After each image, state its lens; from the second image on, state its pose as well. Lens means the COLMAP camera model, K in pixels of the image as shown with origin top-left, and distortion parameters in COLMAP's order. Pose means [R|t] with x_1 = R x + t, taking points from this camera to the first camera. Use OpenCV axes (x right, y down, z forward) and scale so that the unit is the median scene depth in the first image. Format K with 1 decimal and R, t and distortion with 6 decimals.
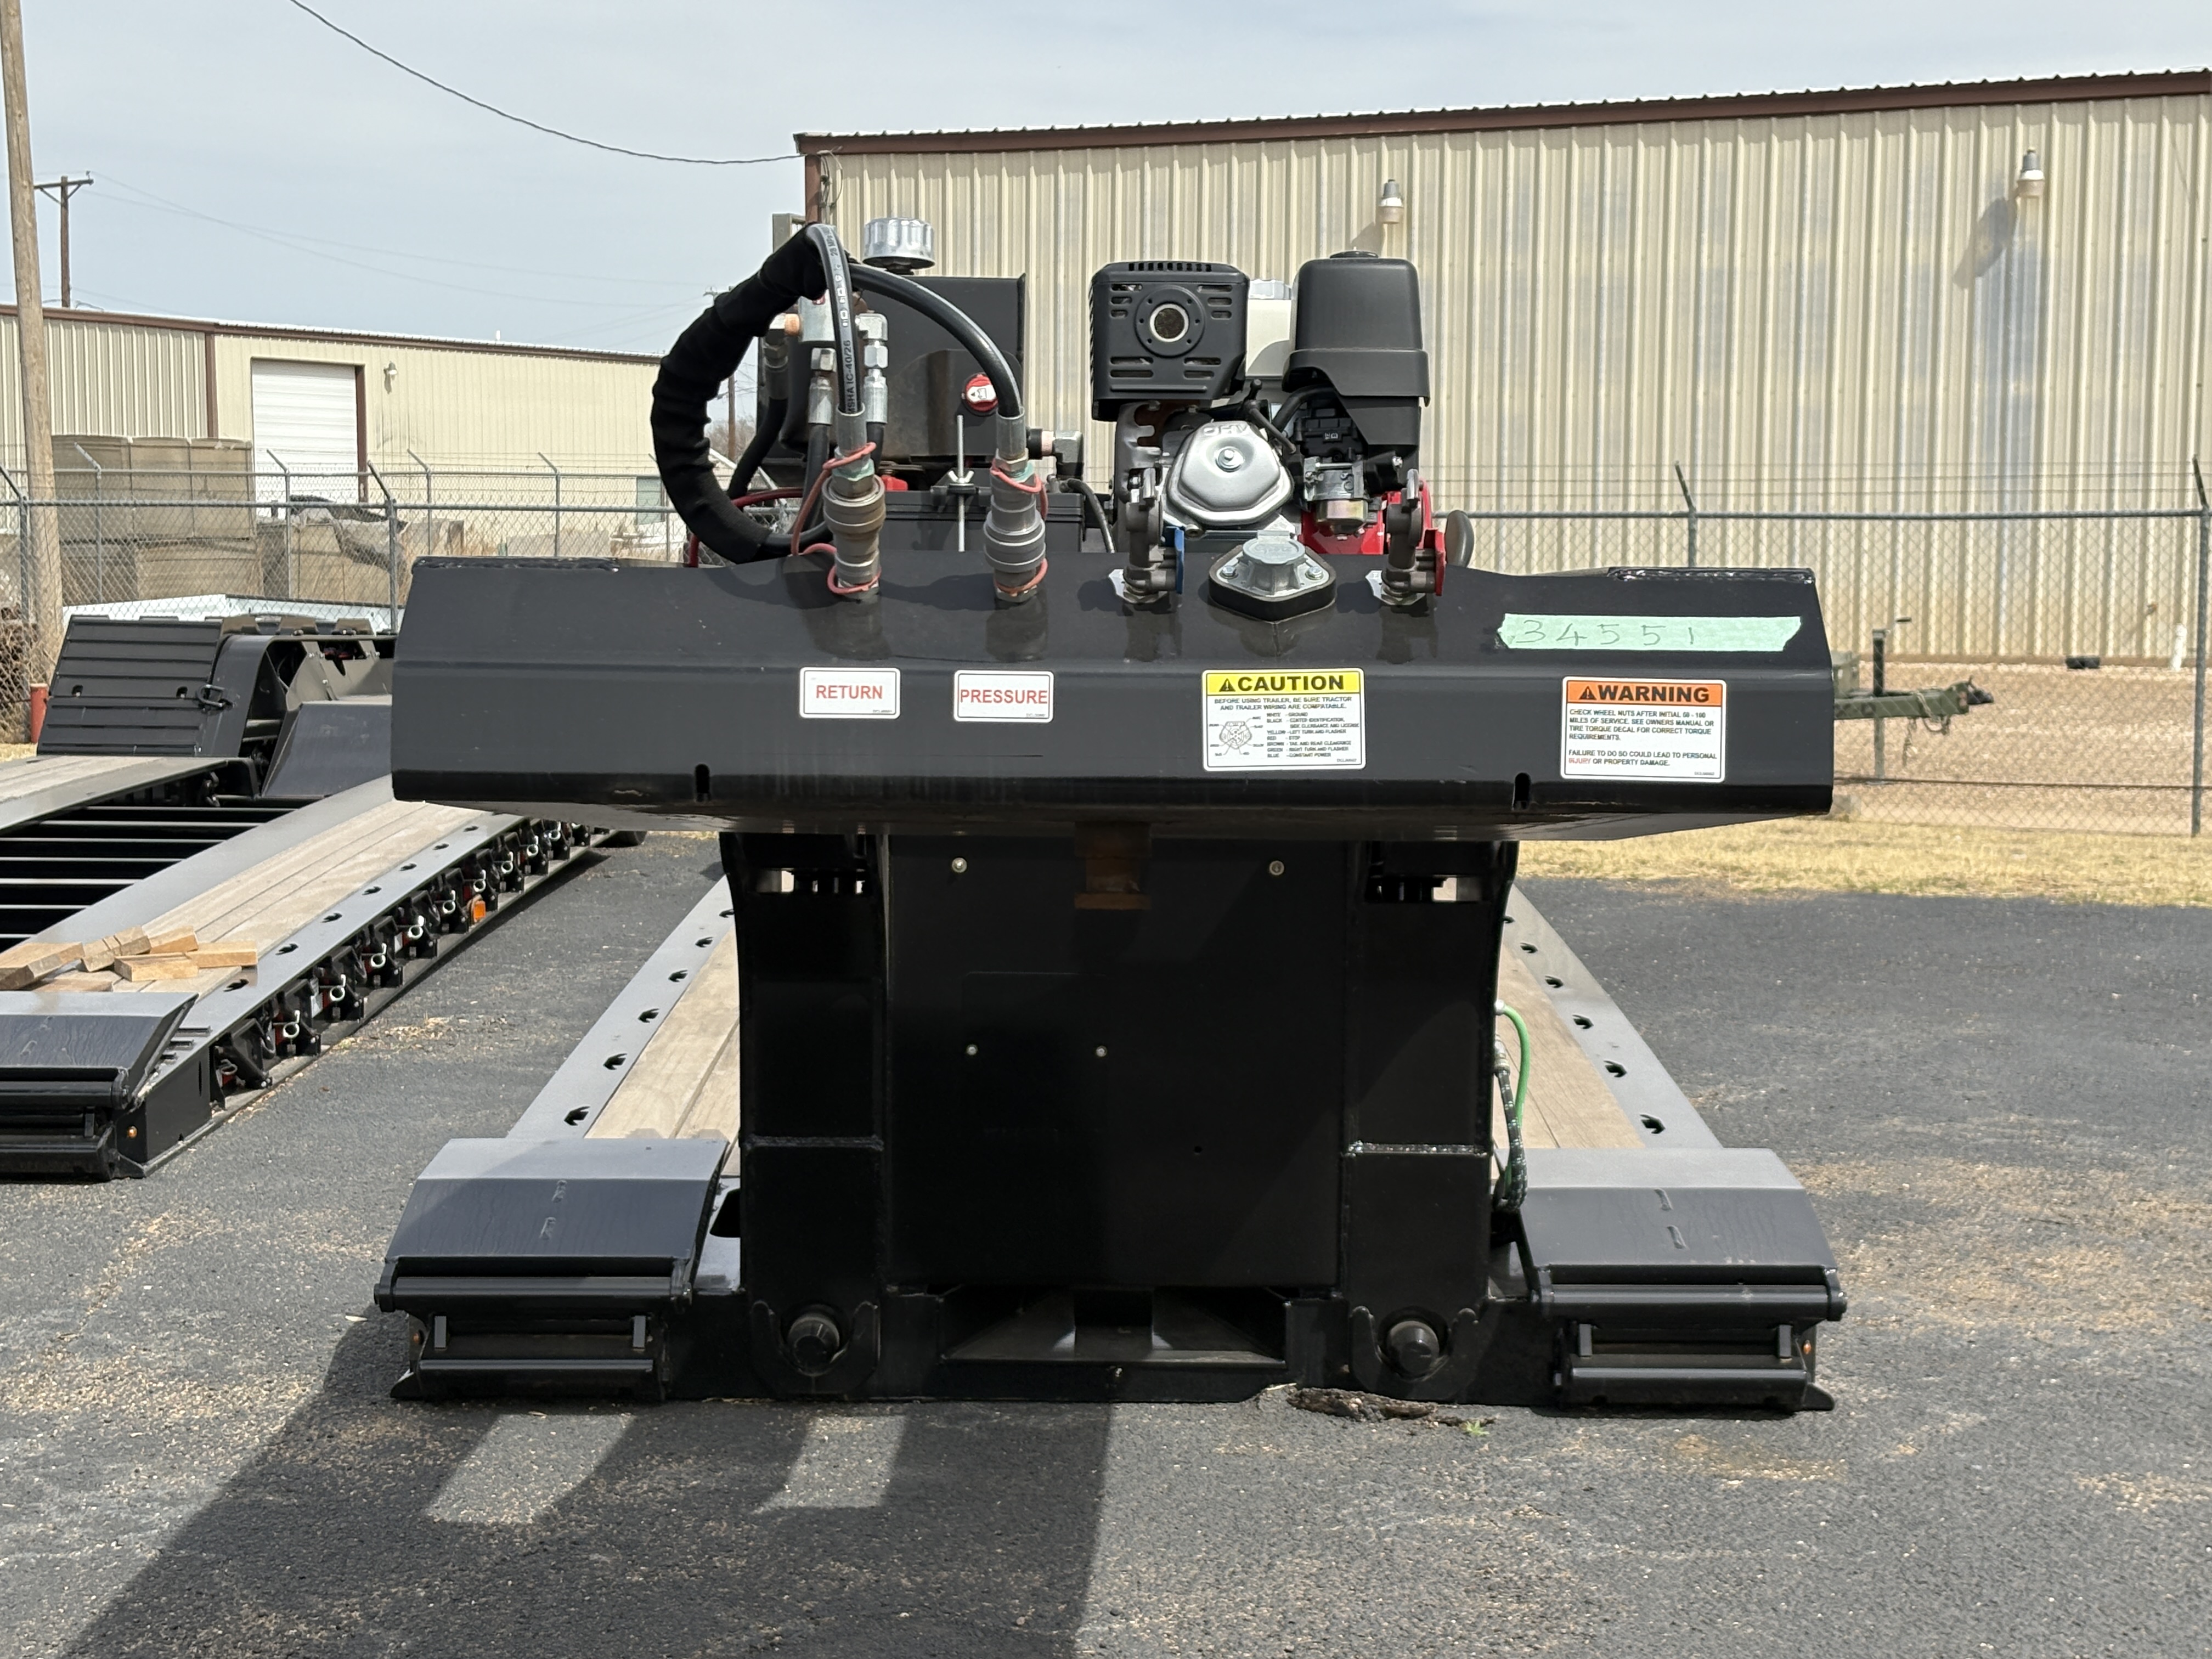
lens RADIAL K [[3636.1, 0, 1113.4], [0, 3636.1, 851.0], [0, 0, 1]] dist [0.125806, 0.000000]
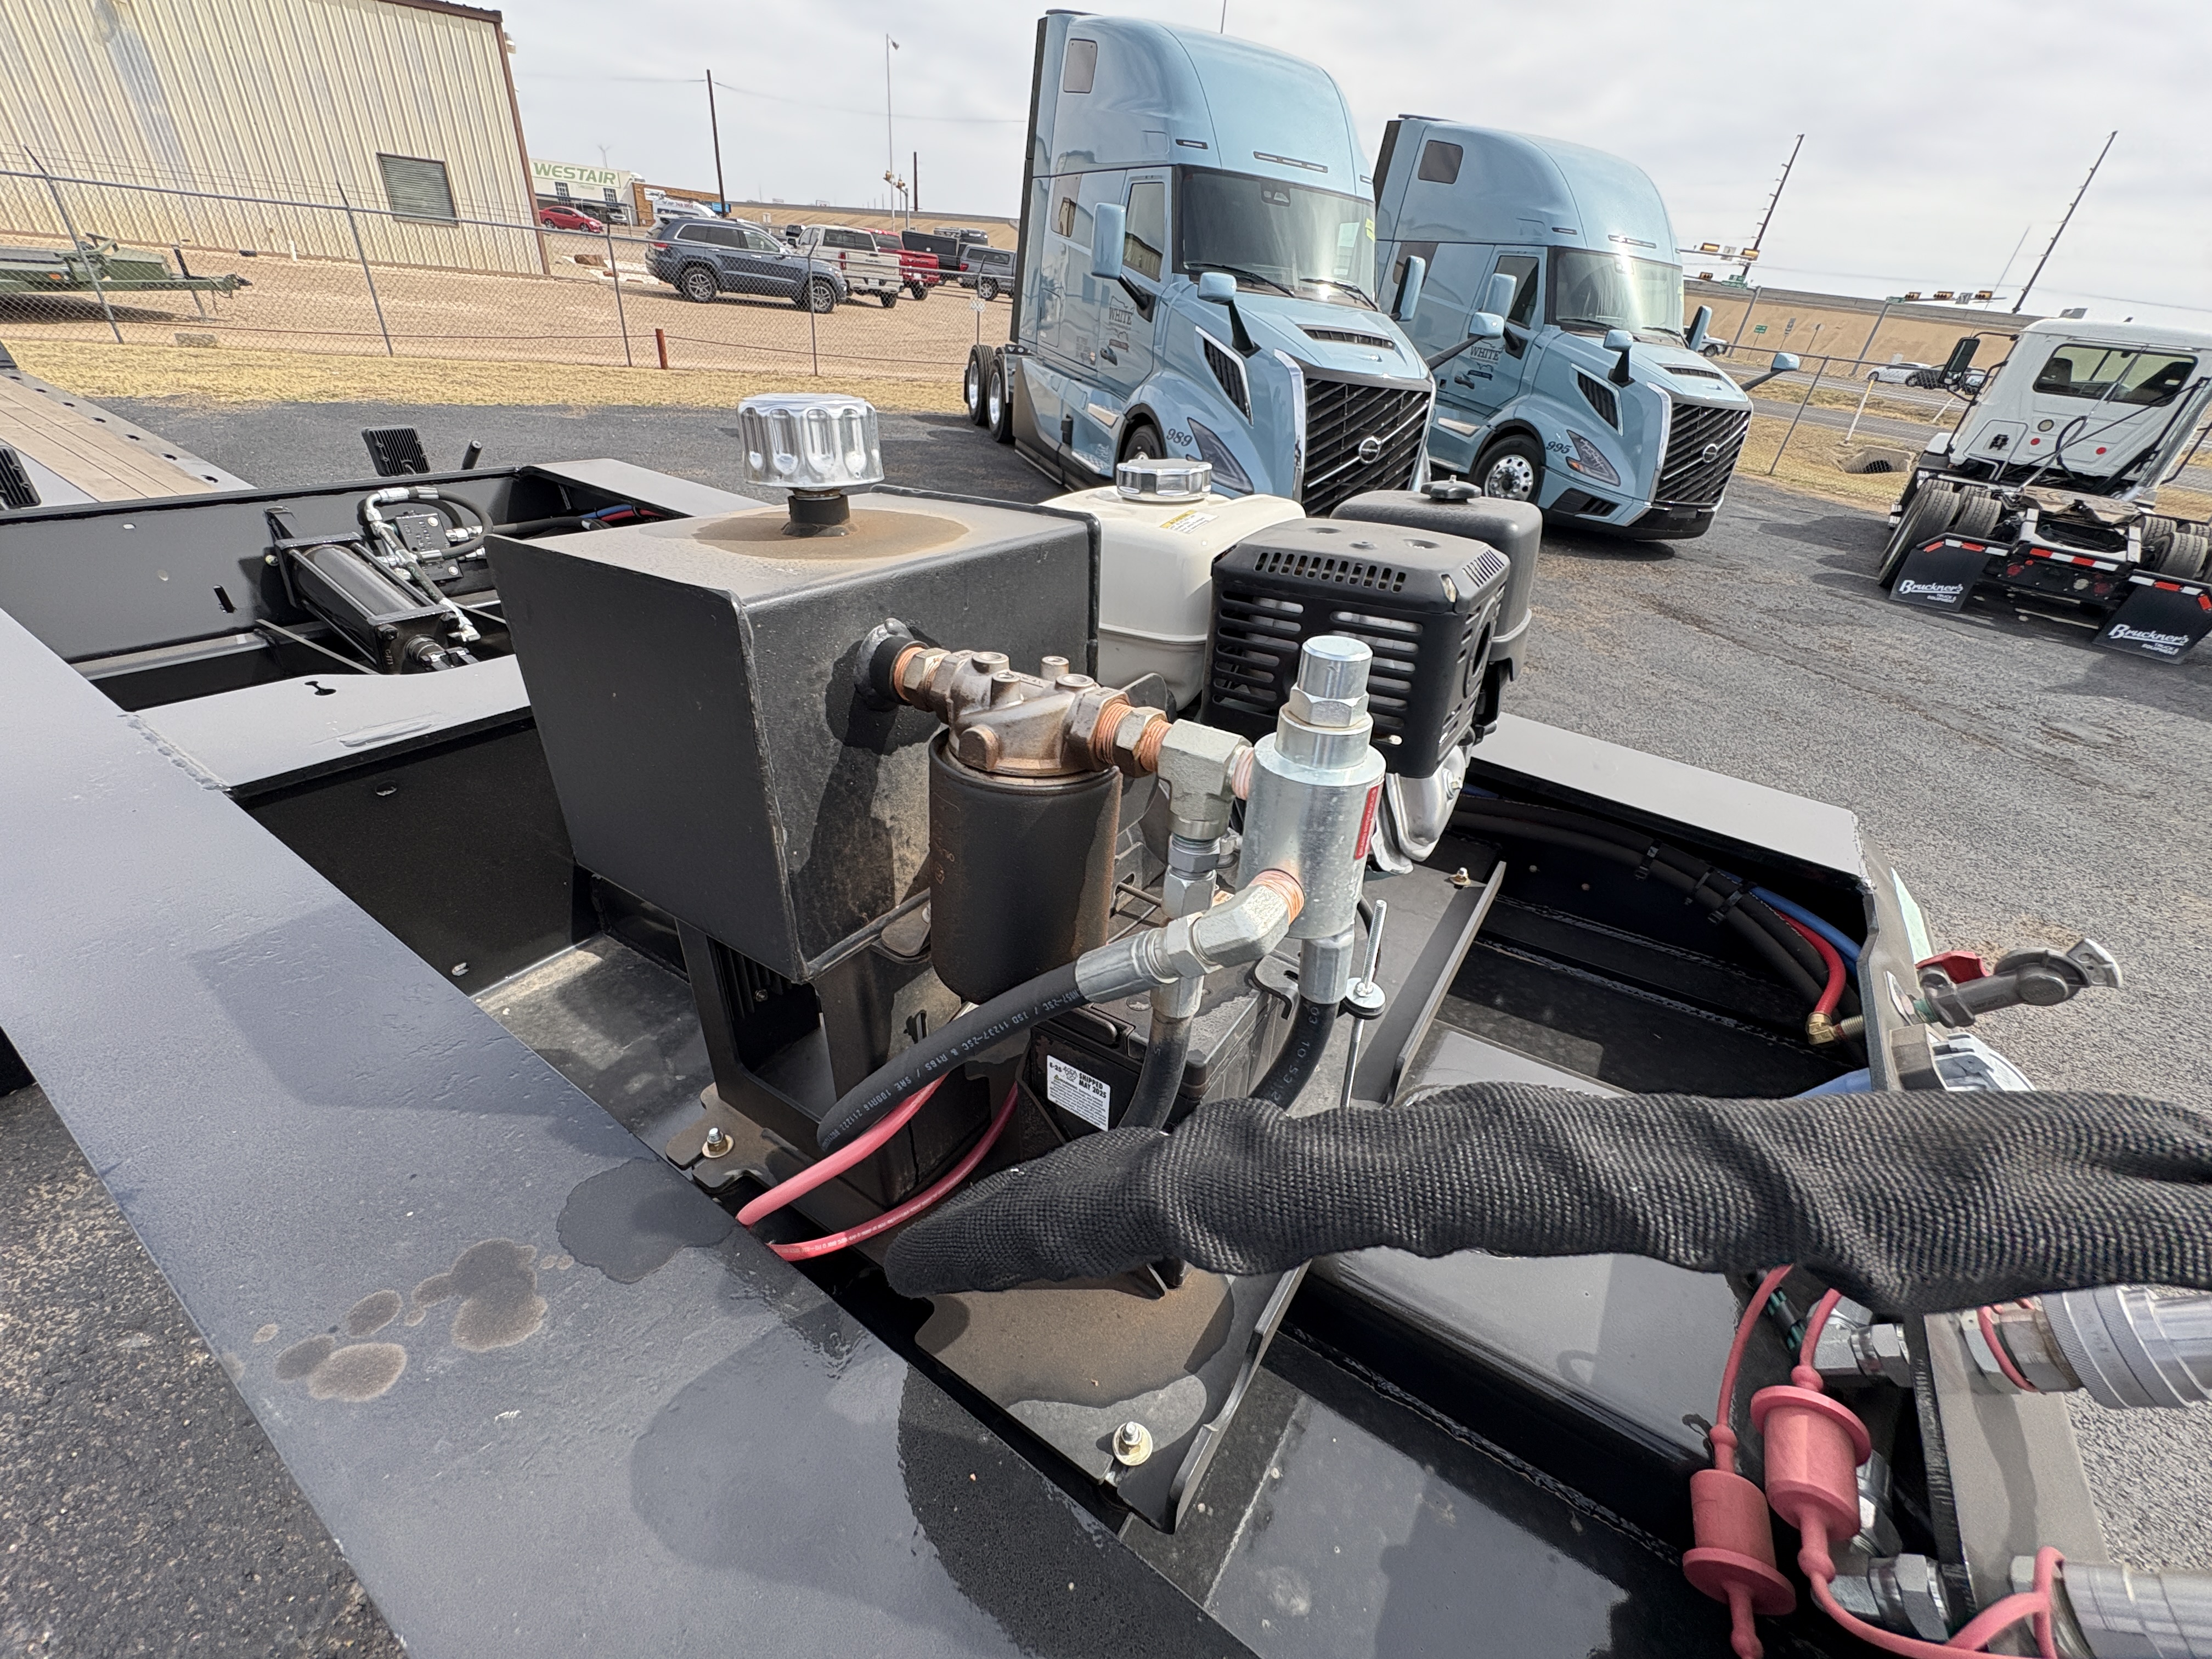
lens RADIAL K [[884.2, 0, 1106.3], [0, 884.2, 827.3], [0, 0, 1]] dist [0.001790, -0.000487]
pose [[0.546888, -0.403052, 0.733800, -0.093202], [-0.022507, 0.869092, 0.494137, -0.111636], [-0.836903, -0.286754, 0.466225, 0.542969]]
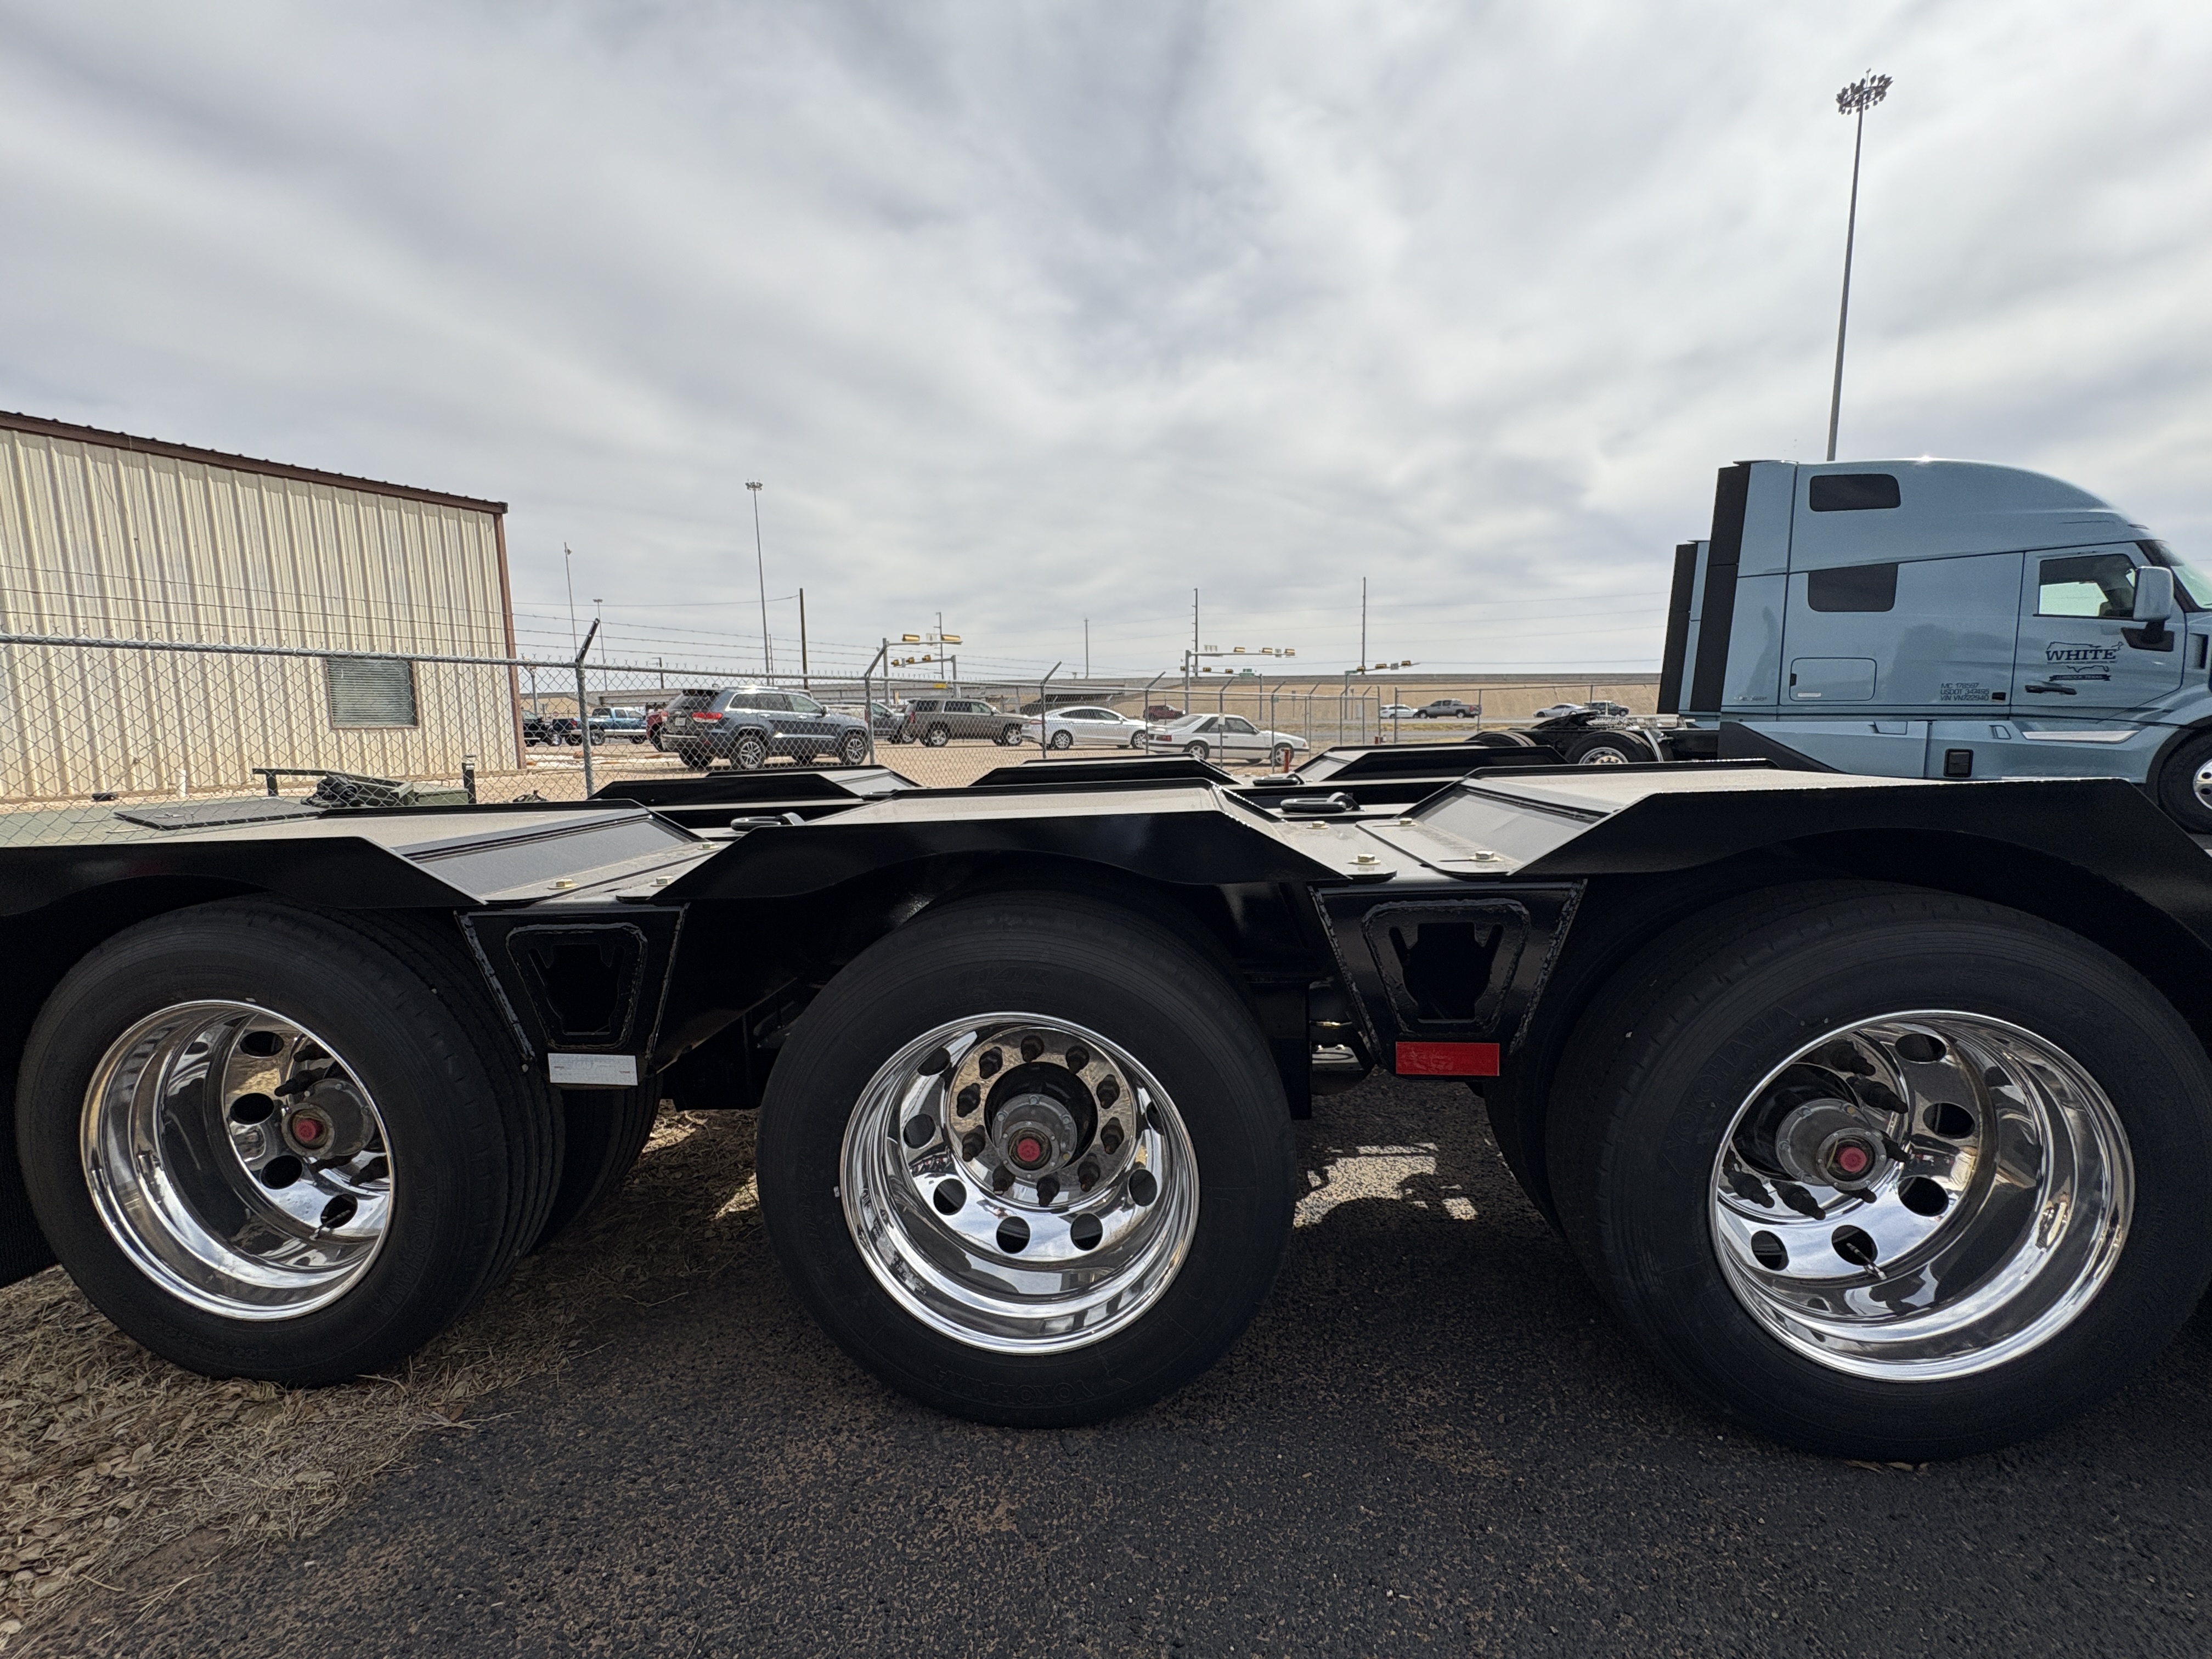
lens RADIAL K [[884.2, 0, 1098.8], [0, 884.2, 826.1], [0, 0, 1]] dist [0.001790, -0.000487]
pose [[0.081670, -0.124144, 0.988898, -0.407701], [0.107712, 0.987500, 0.115073, -0.180606], [-0.990822, 0.097119, 0.094021, 2.668013]]
